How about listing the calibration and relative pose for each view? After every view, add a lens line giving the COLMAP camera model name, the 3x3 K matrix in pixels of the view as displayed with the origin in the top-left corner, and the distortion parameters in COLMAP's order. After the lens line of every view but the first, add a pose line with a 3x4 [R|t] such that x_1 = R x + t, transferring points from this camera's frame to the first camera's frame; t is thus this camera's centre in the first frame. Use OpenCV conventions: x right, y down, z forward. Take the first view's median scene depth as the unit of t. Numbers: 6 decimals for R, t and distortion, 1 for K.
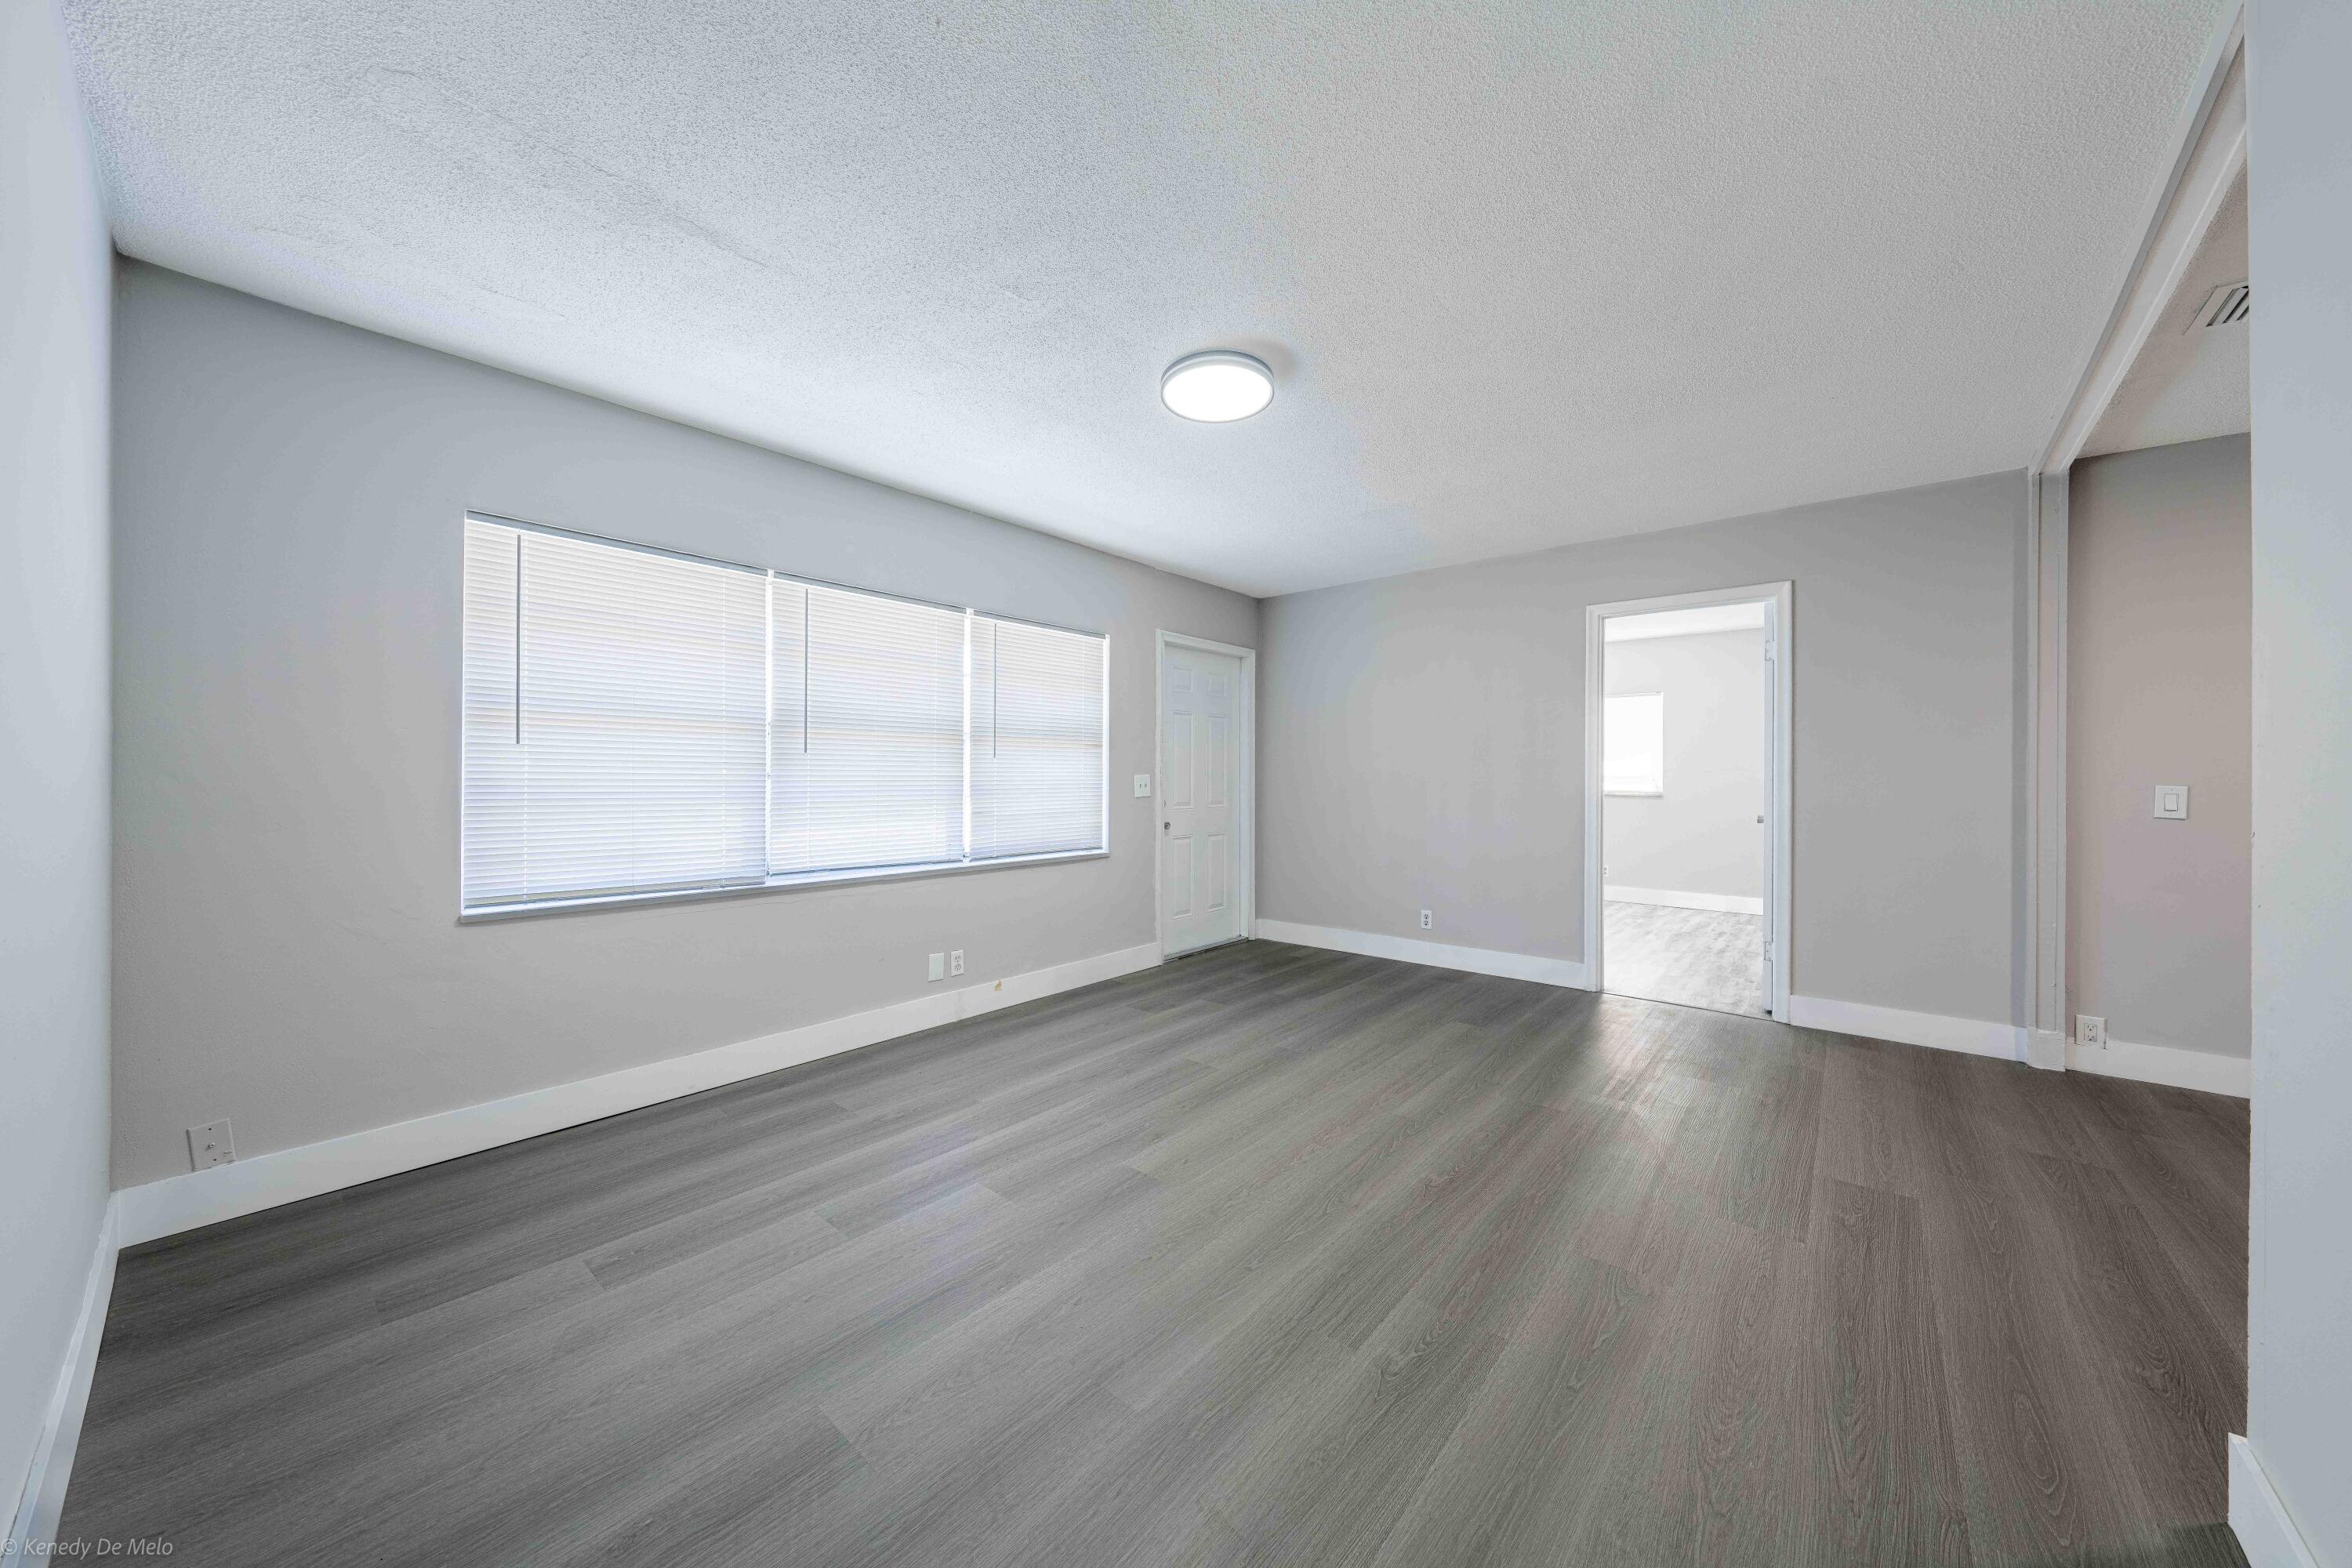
lens RADIAL K [[799.1, 0, 1183.8], [0, 799.1, 770.7], [0, 0, 1]] dist [-0.001895, 0.000027]
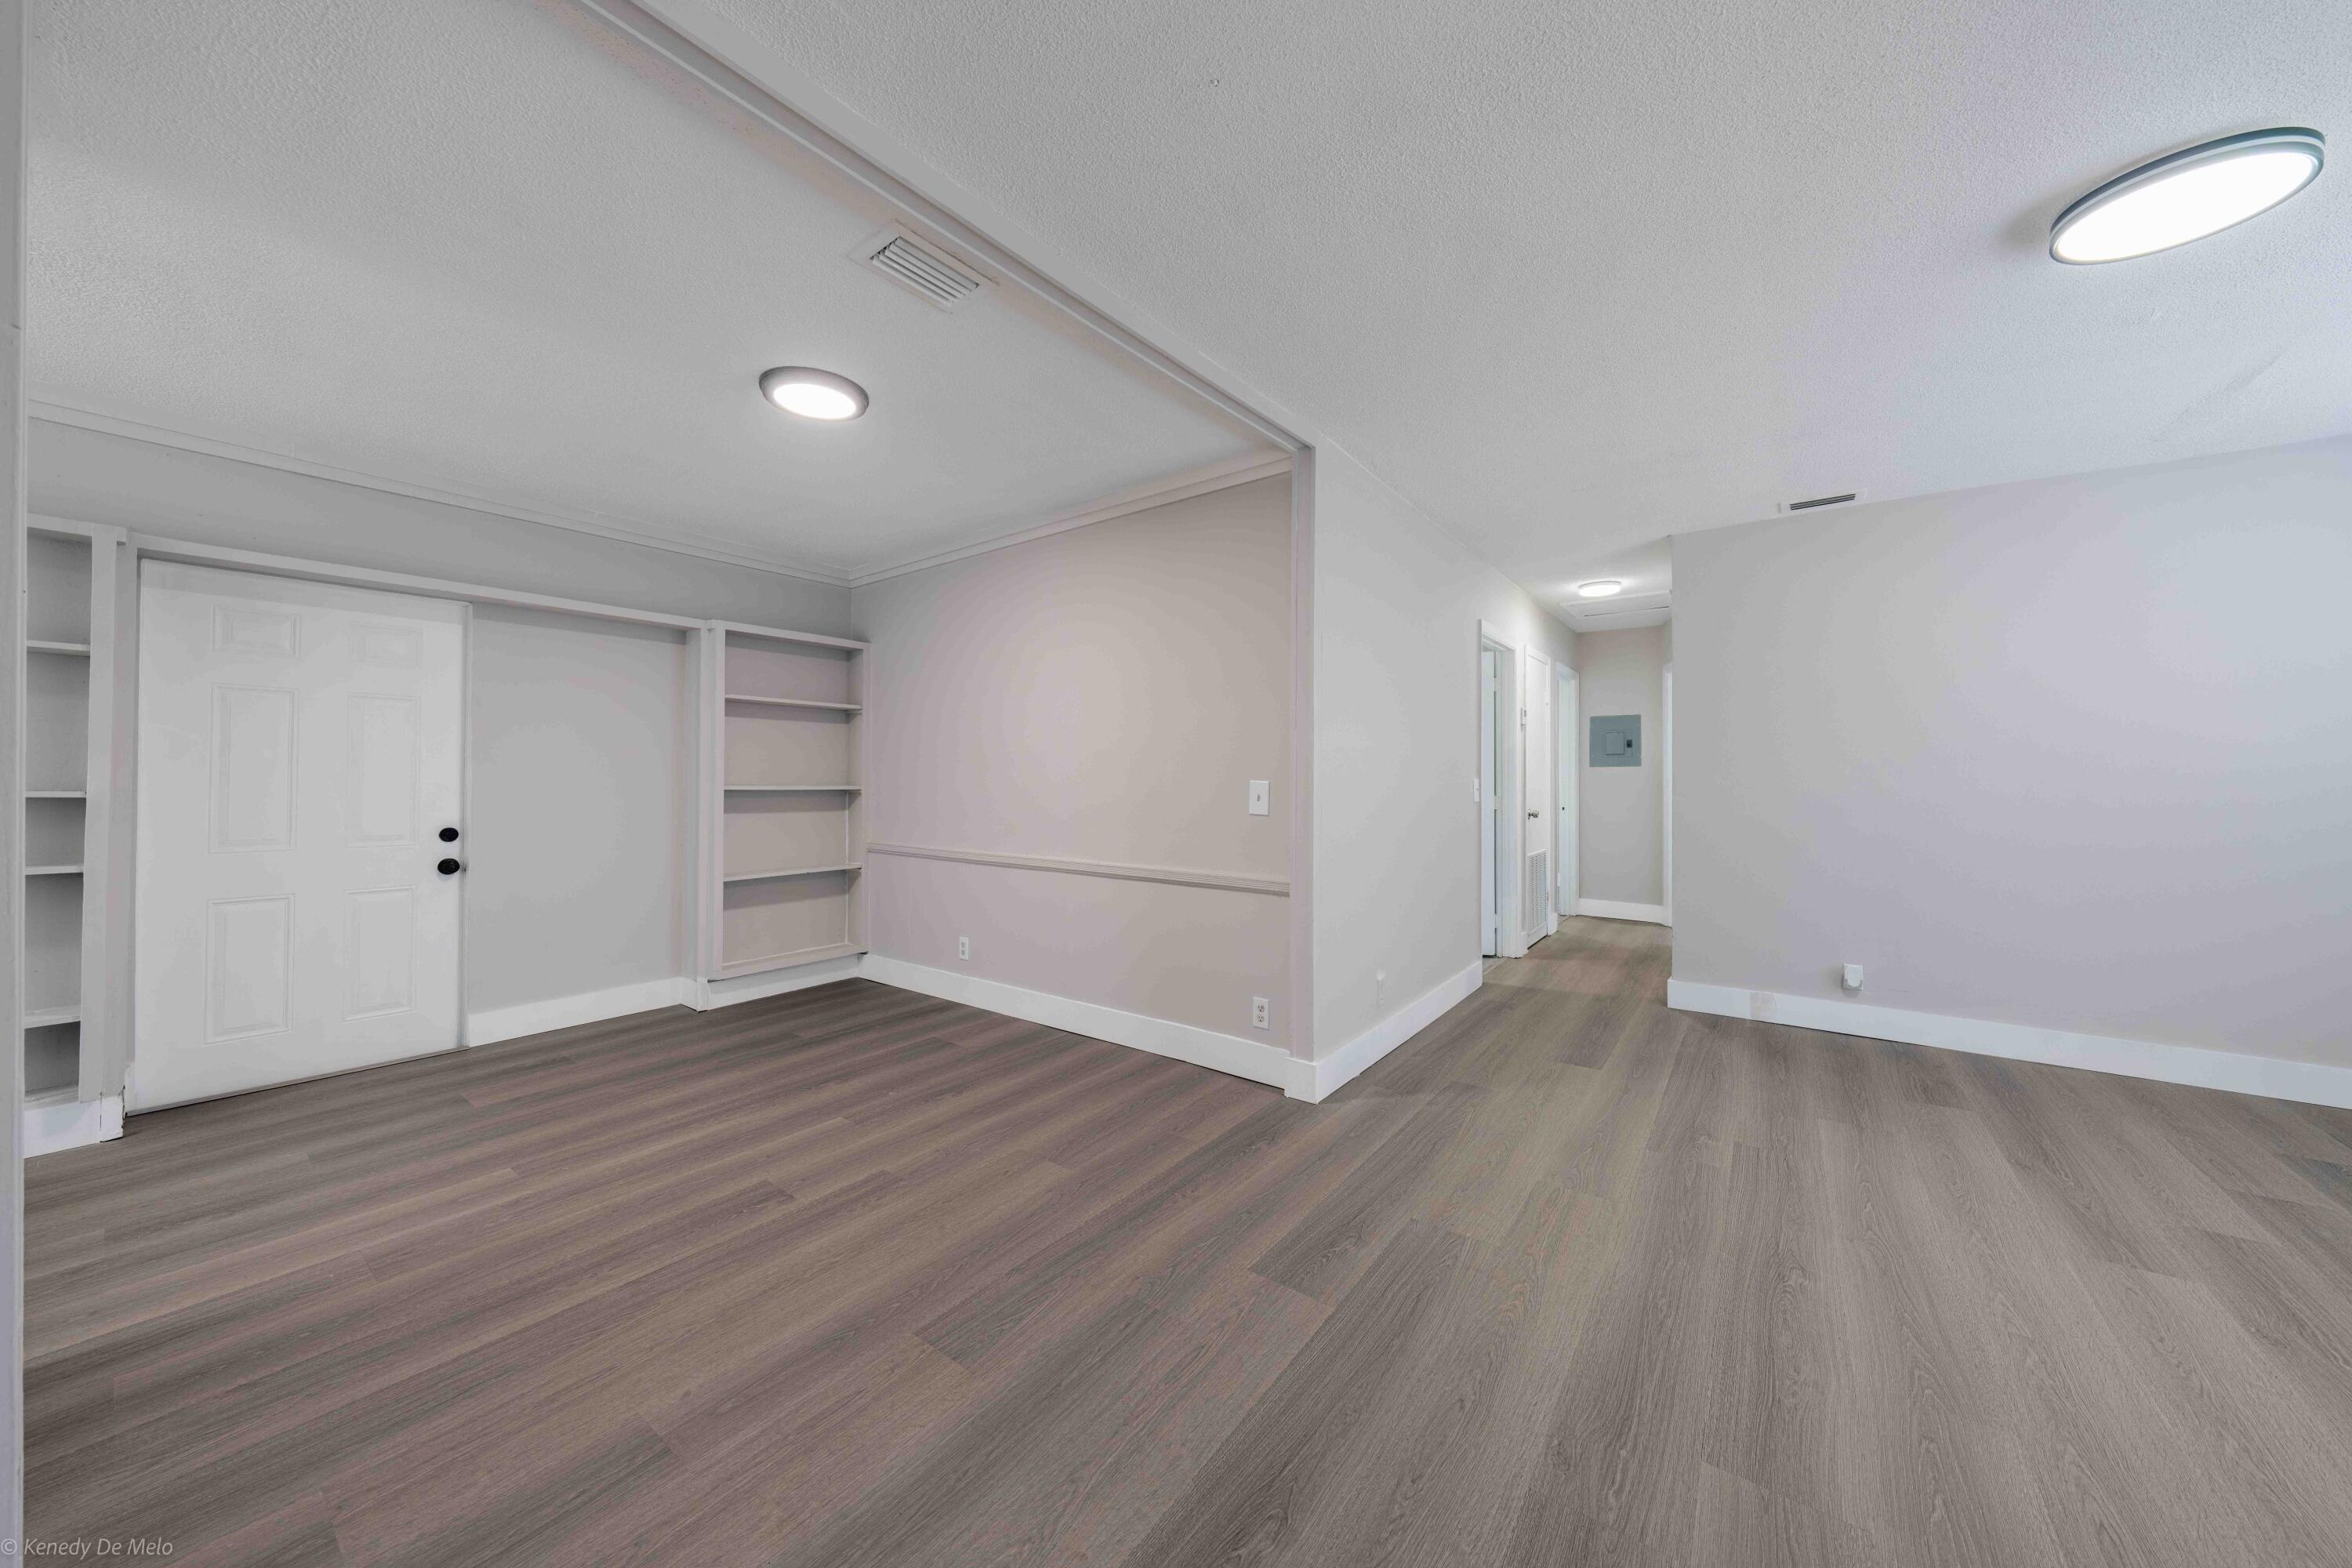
lens RADIAL K [[799.1, 0, 1181.0], [0, 799.1, 772.1], [0, 0, 1]] dist [-0.001895, 0.000027]
pose [[-0.998243, -0.007426, -0.058794, 0.603731], [-0.006493, 0.999850, -0.016031, 0.006244], [0.058904, -0.015621, -0.998141, 1.077927]]
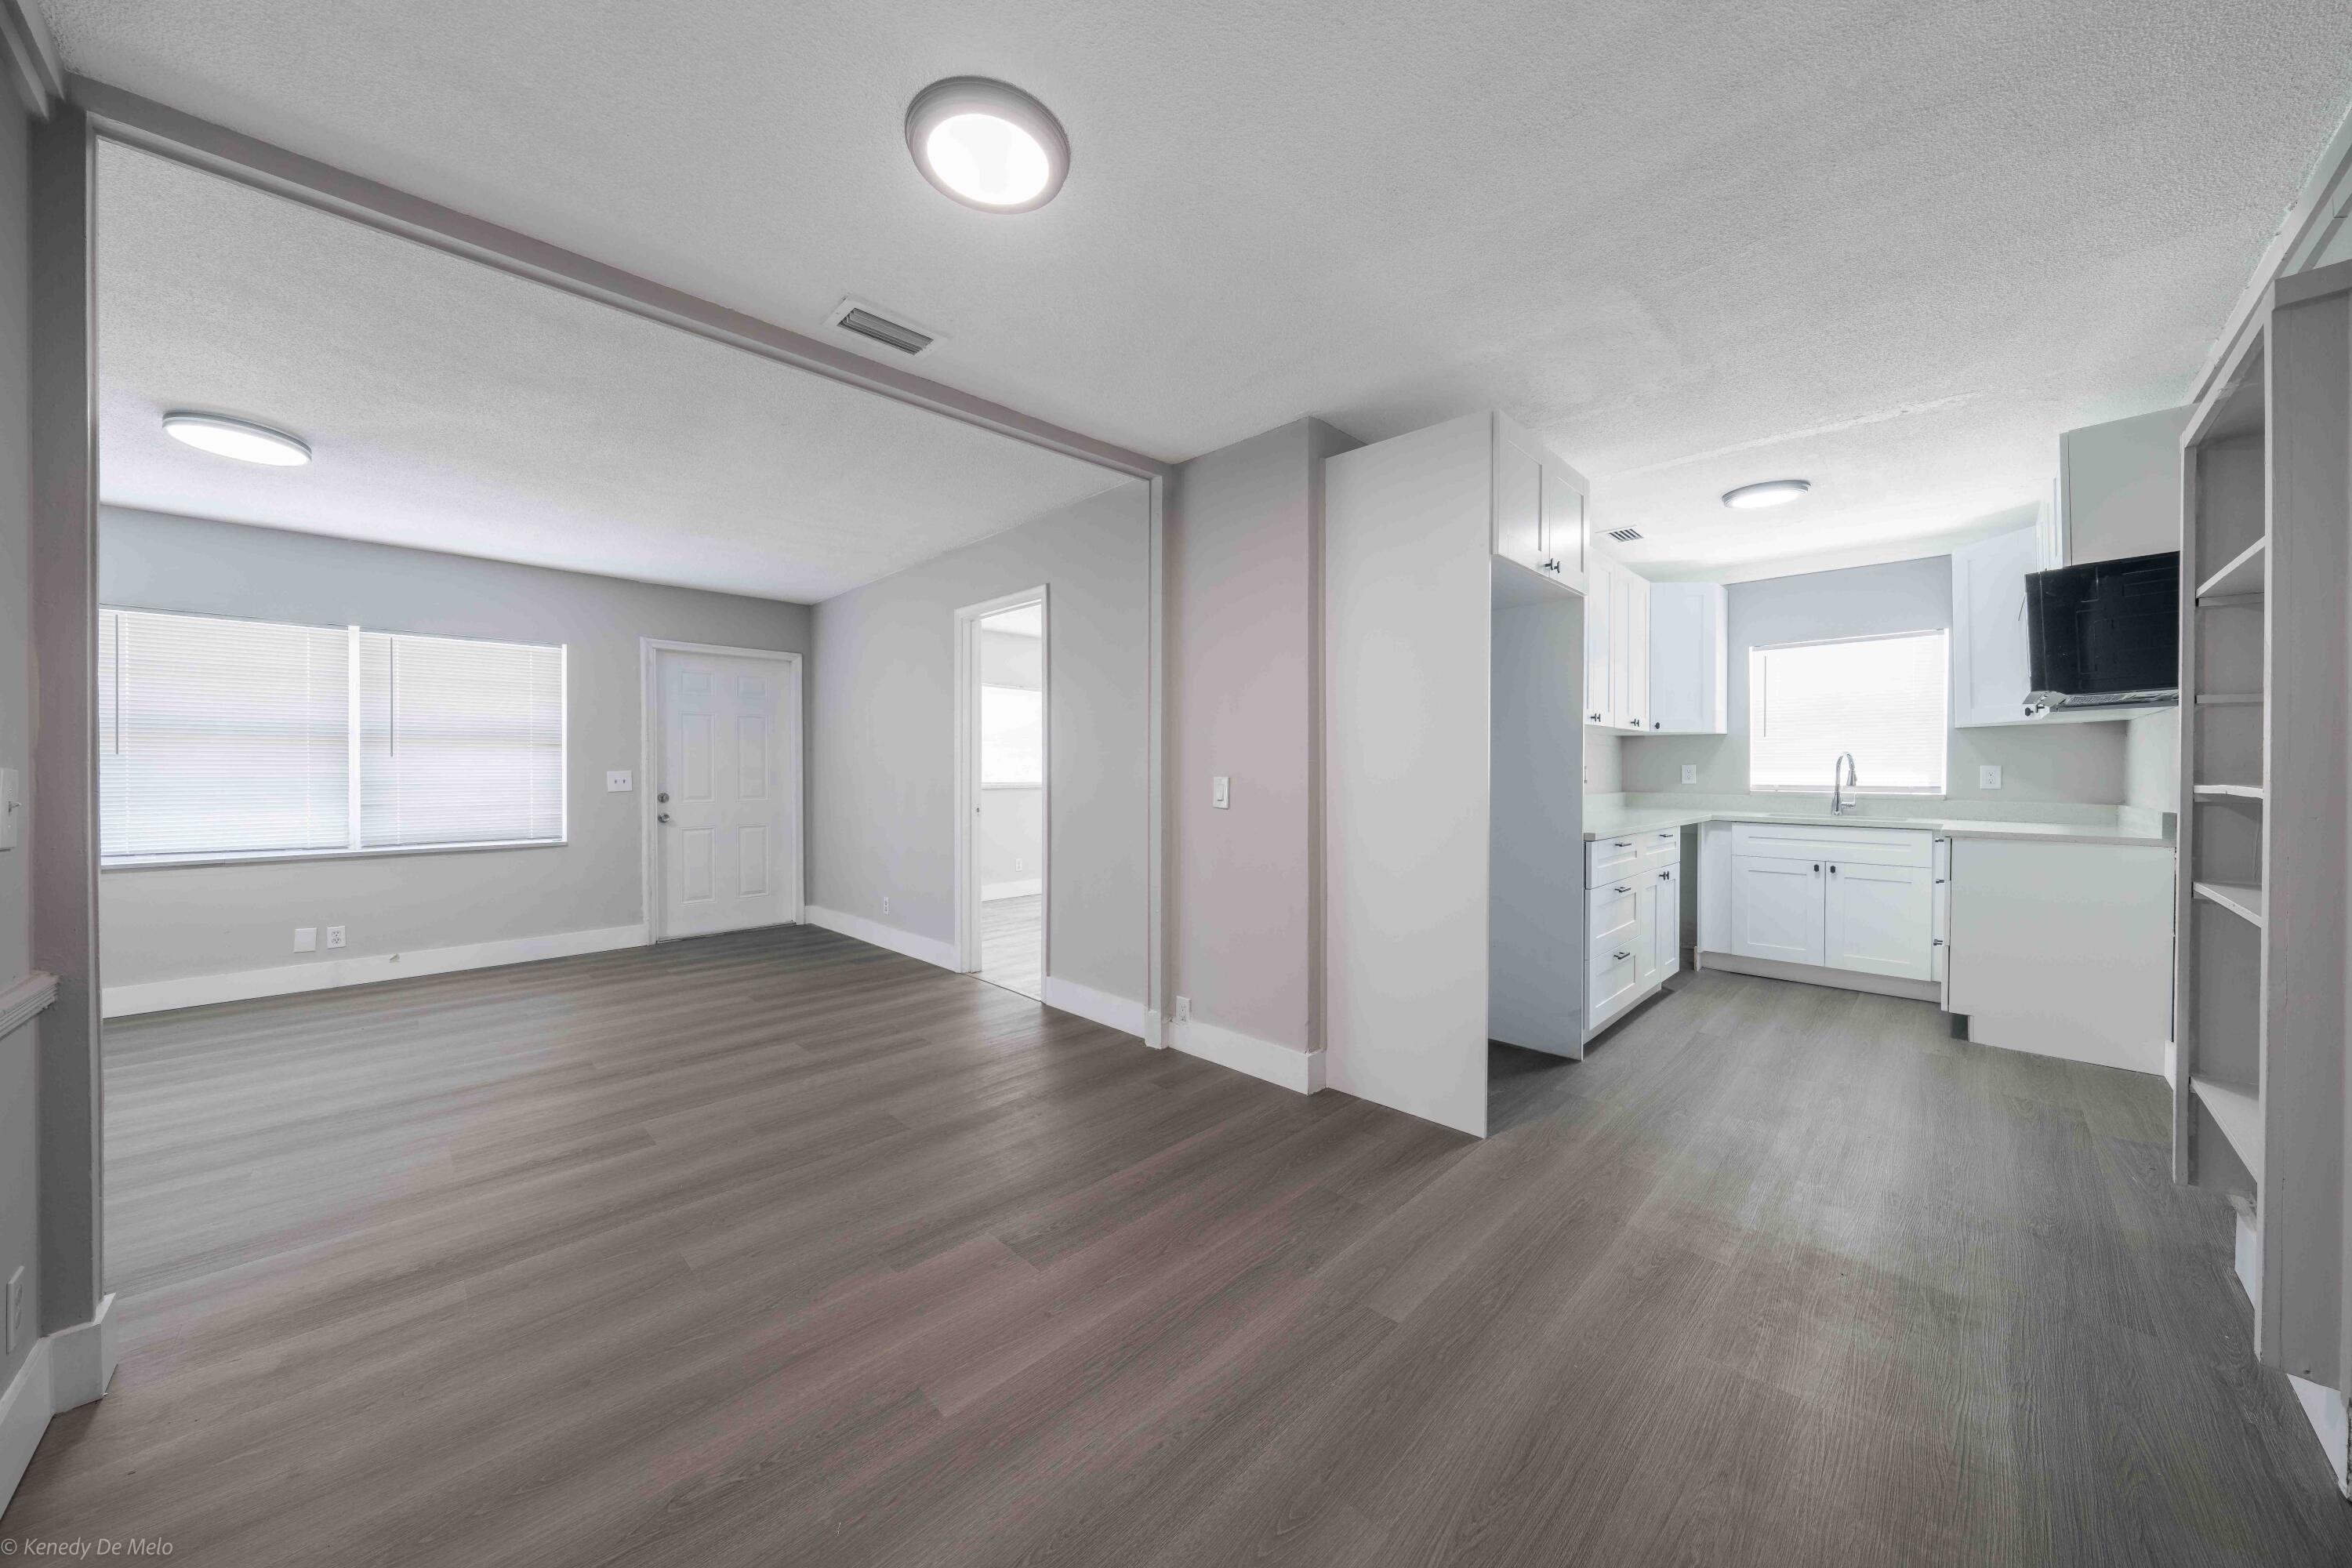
lens RADIAL K [[799.1, 0, 1185.6], [0, 799.1, 774.5], [0, 0, 1]] dist [-0.001895, 0.000027]
pose [[0.996734, -0.005167, -0.080585, 1.014457], [0.006046, 0.999925, 0.010666, 0.003166], [0.080523, -0.011119, 0.996691, -0.036242]]
